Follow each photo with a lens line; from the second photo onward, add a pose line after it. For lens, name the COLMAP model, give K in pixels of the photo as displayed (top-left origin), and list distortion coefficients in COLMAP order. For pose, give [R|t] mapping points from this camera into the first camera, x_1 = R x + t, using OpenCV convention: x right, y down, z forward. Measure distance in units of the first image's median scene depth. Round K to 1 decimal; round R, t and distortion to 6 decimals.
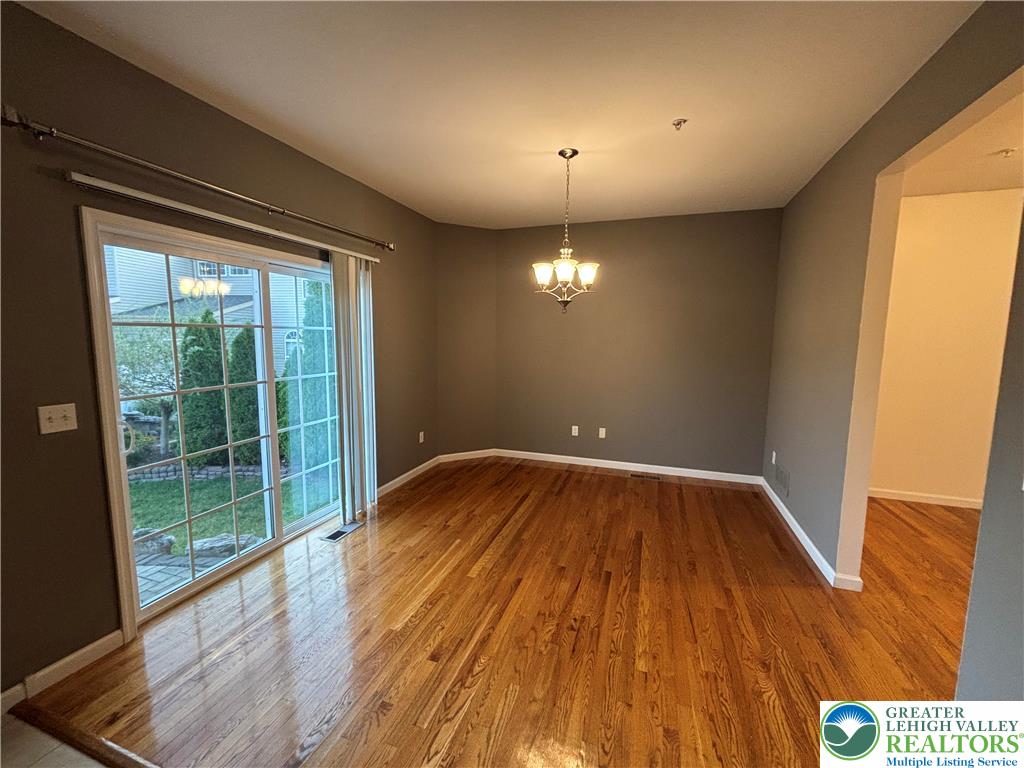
lens RADIAL K [[417.3, 0, 510.4], [0, 417.3, 382.4], [0, 0, 1]] dist [0.002745, -0.000637]
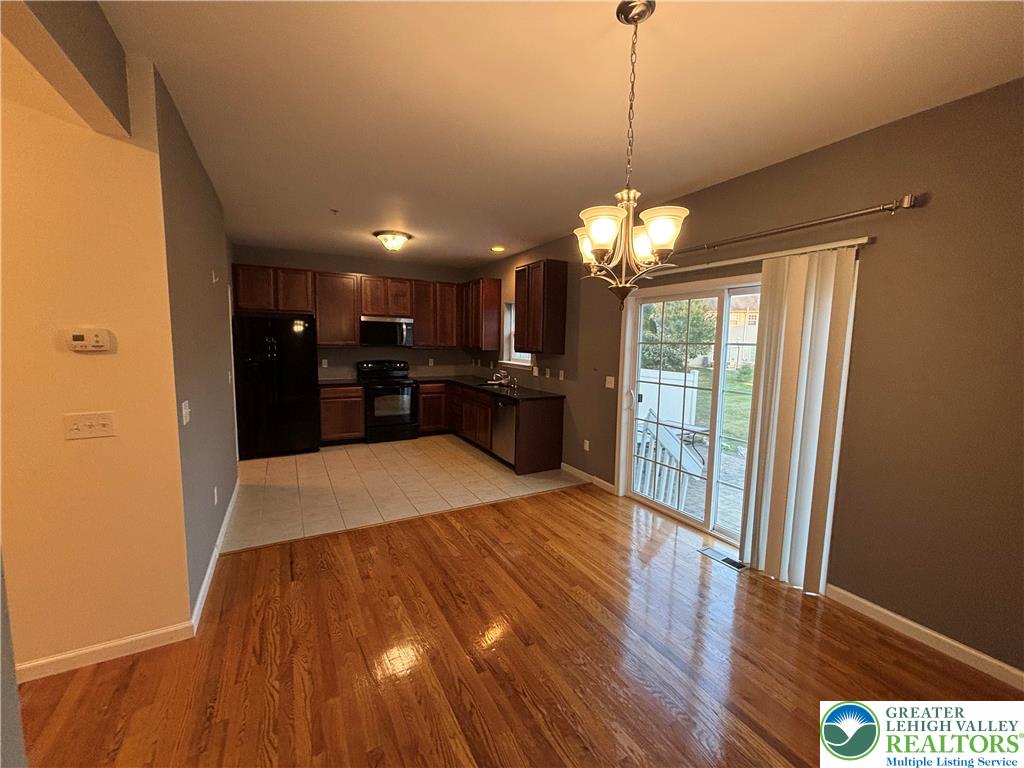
lens RADIAL K [[417.3, 0, 511.5], [0, 417.3, 384.1], [0, 0, 1]] dist [0.002745, -0.000637]
pose [[-0.673628, 0.054482, -0.737060, 0.635017], [-0.108161, 0.979275, 0.171238, -0.149785], [0.731113, 0.195071, -0.653774, 1.270246]]
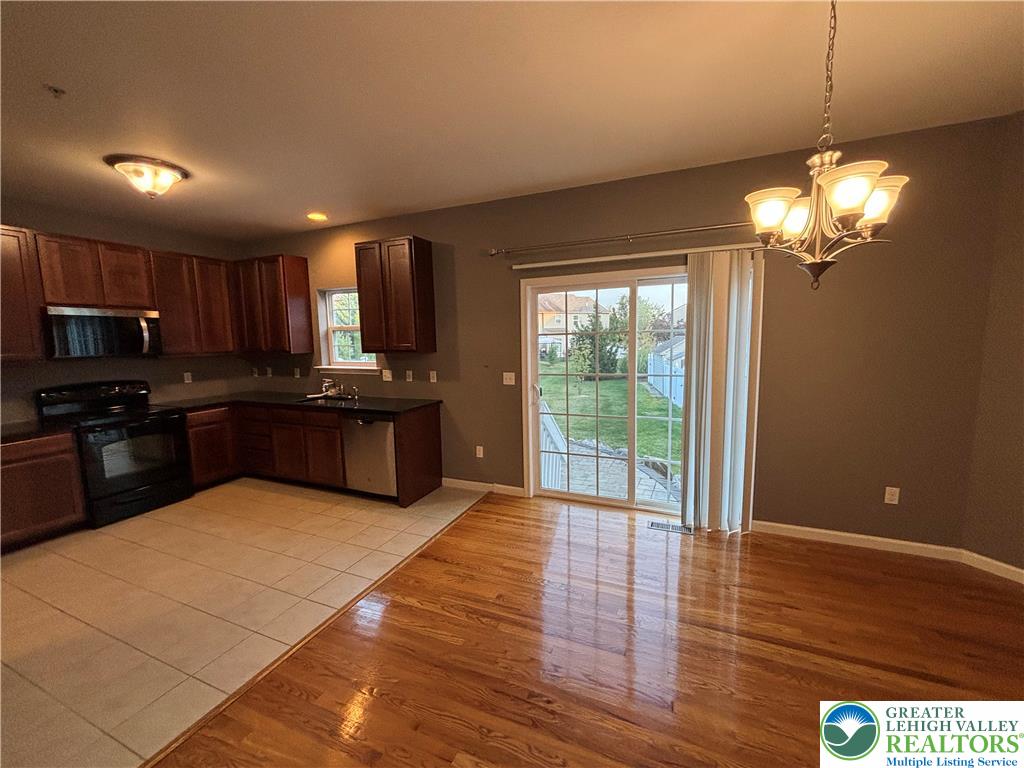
lens RADIAL K [[417.3, 0, 514.8], [0, 417.3, 383.3], [0, 0, 1]] dist [0.002745, -0.000637]
pose [[-0.076394, 0.104029, -0.991636, 0.652944], [-0.090002, 0.989763, 0.110766, -0.080311], [0.993007, 0.097711, -0.066249, 0.693952]]
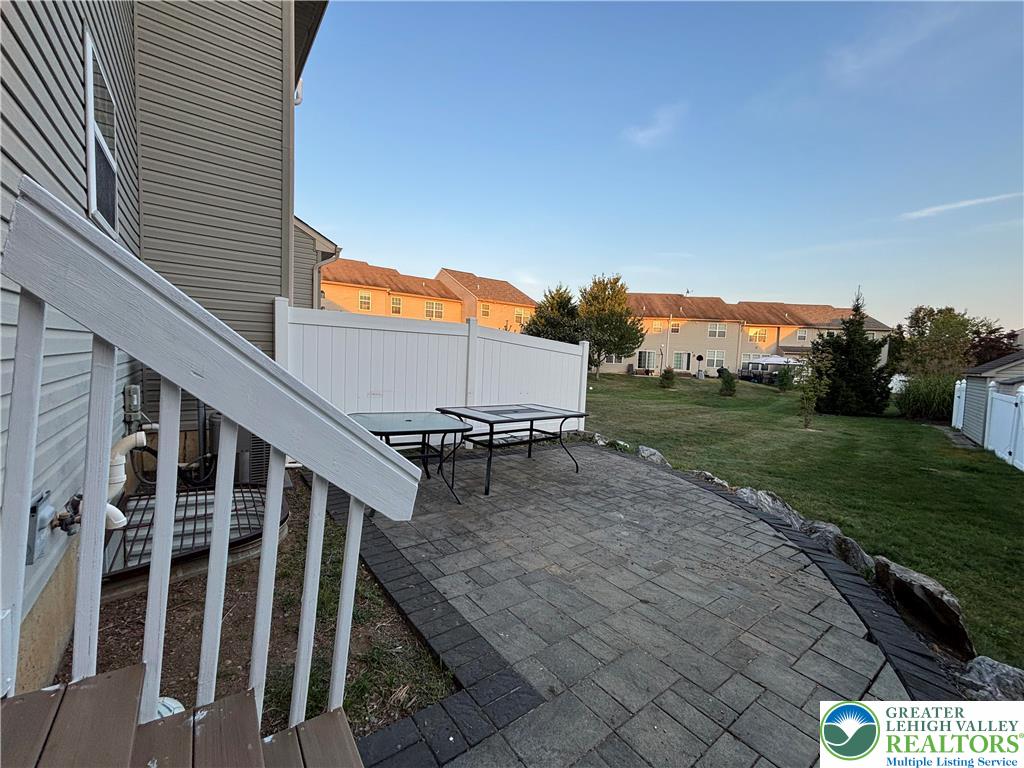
lens RADIAL K [[417.3, 0, 510.4], [0, 417.3, 381.0], [0, 0, 1]] dist [0.002745, -0.000637]
pose [[-0.563701, 0.020753, -0.825718, -0.672123], [-0.135855, 0.983740, 0.117469, 0.177934], [0.814730, 0.178395, -0.551716, 1.144060]]
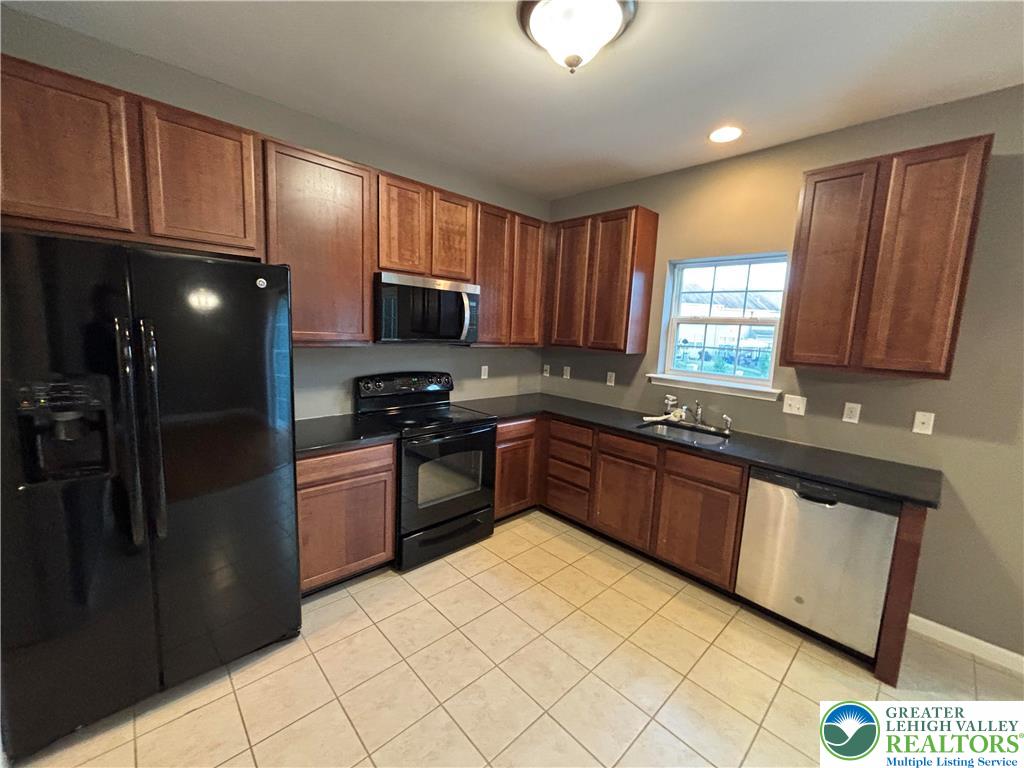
lens RADIAL K [[417.3, 0, 510.1], [0, 417.3, 382.9], [0, 0, 1]] dist [0.002745, -0.000637]
pose [[-0.465451, 0.087057, -0.880782, 0.257333], [-0.144845, 0.974242, 0.172838, -0.012326], [0.873141, 0.208025, -0.440852, 0.000196]]
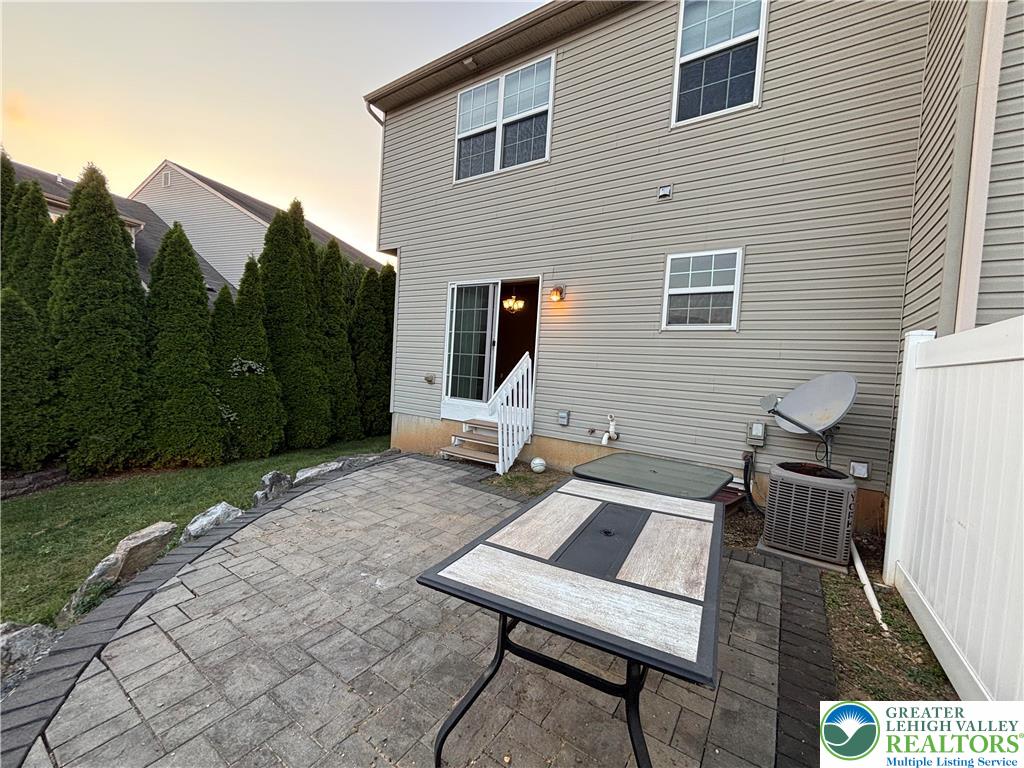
lens RADIAL K [[417.3, 0, 513.2], [0, 417.3, 383.8], [0, 0, 1]] dist [0.002745, -0.000637]
pose [[0.262710, -0.039790, 0.964054, -2.710079], [0.050514, 0.998346, 0.027440, 0.223072], [-0.963552, 0.041490, 0.264285, 0.231936]]
